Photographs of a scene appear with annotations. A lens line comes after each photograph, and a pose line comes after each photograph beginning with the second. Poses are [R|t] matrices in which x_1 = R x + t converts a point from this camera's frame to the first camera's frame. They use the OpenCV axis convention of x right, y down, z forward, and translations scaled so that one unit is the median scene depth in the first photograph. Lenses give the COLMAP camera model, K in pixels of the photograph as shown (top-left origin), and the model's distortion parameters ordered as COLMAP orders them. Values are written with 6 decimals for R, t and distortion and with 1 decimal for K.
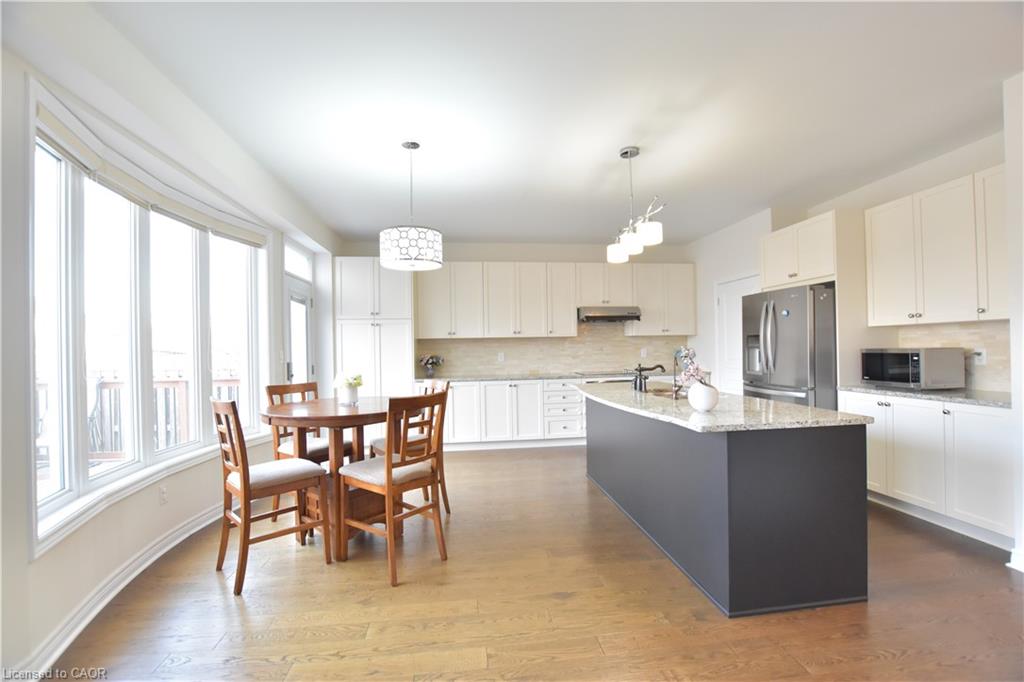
lens RADIAL K [[453.2, 0, 512.0], [0, 453.2, 345.2], [0, 0, 1]] dist [-0.029286, 0.003709]
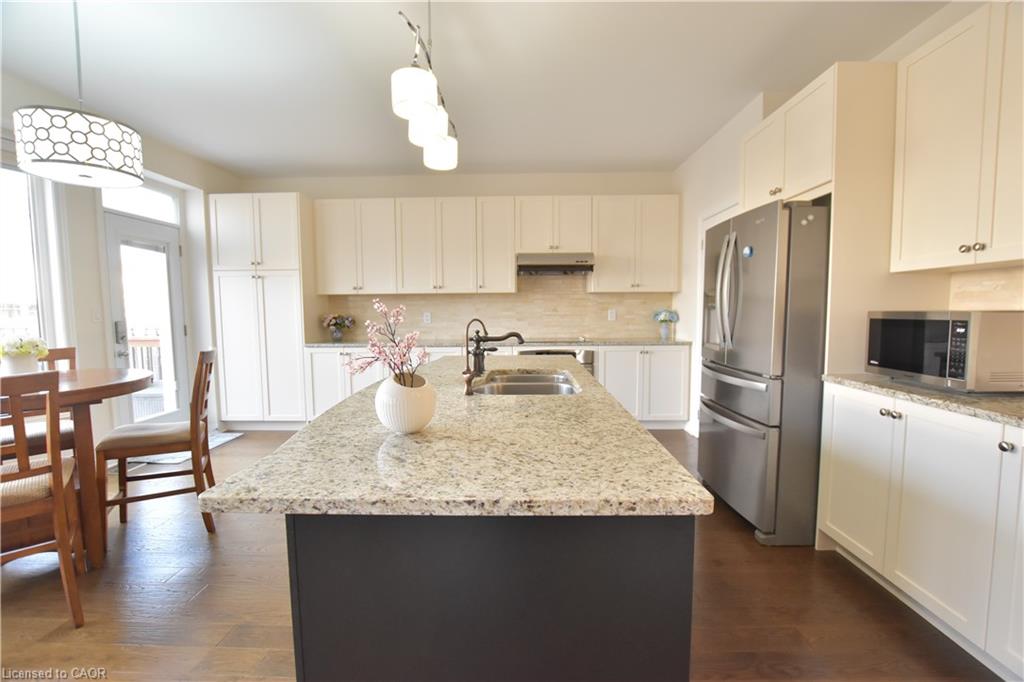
lens RADIAL K [[453.2, 0, 509.8], [0, 453.2, 343.8], [0, 0, 1]] dist [-0.029286, 0.003709]
pose [[0.989477, 0.020747, -0.143197, 0.399192], [-0.008952, 0.996549, 0.082528, 0.006669], [0.144415, -0.080377, 0.986247, 0.359597]]
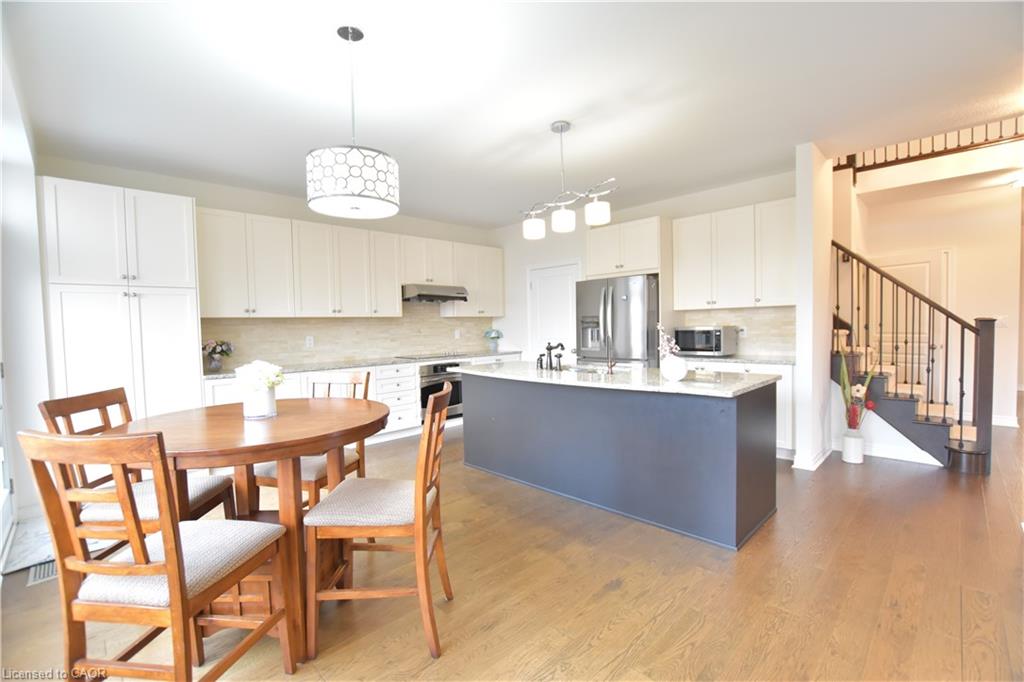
lens RADIAL K [[453.2, 0, 515.0], [0, 453.2, 344.7], [0, 0, 1]] dist [-0.029286, 0.003709]
pose [[0.789832, -0.026304, 0.612759, -0.376785], [0.006189, 0.999371, 0.034923, 0.009826], [-0.613293, -0.023791, 0.789497, 0.238585]]
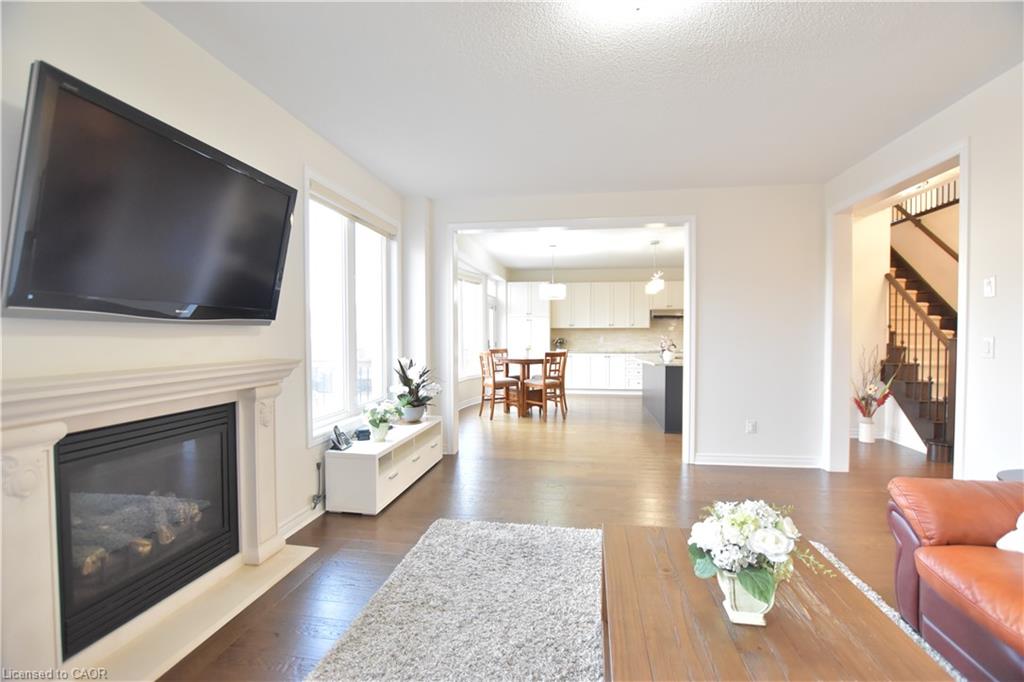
lens RADIAL K [[453.2, 0, 519.2], [0, 453.2, 340.7], [0, 0, 1]] dist [-0.029286, 0.003709]
pose [[0.966318, 0.020573, -0.256526, 0.177680], [-0.014552, 0.999573, 0.025349, -0.012229], [0.256938, -0.020763, 0.966205, -1.075823]]
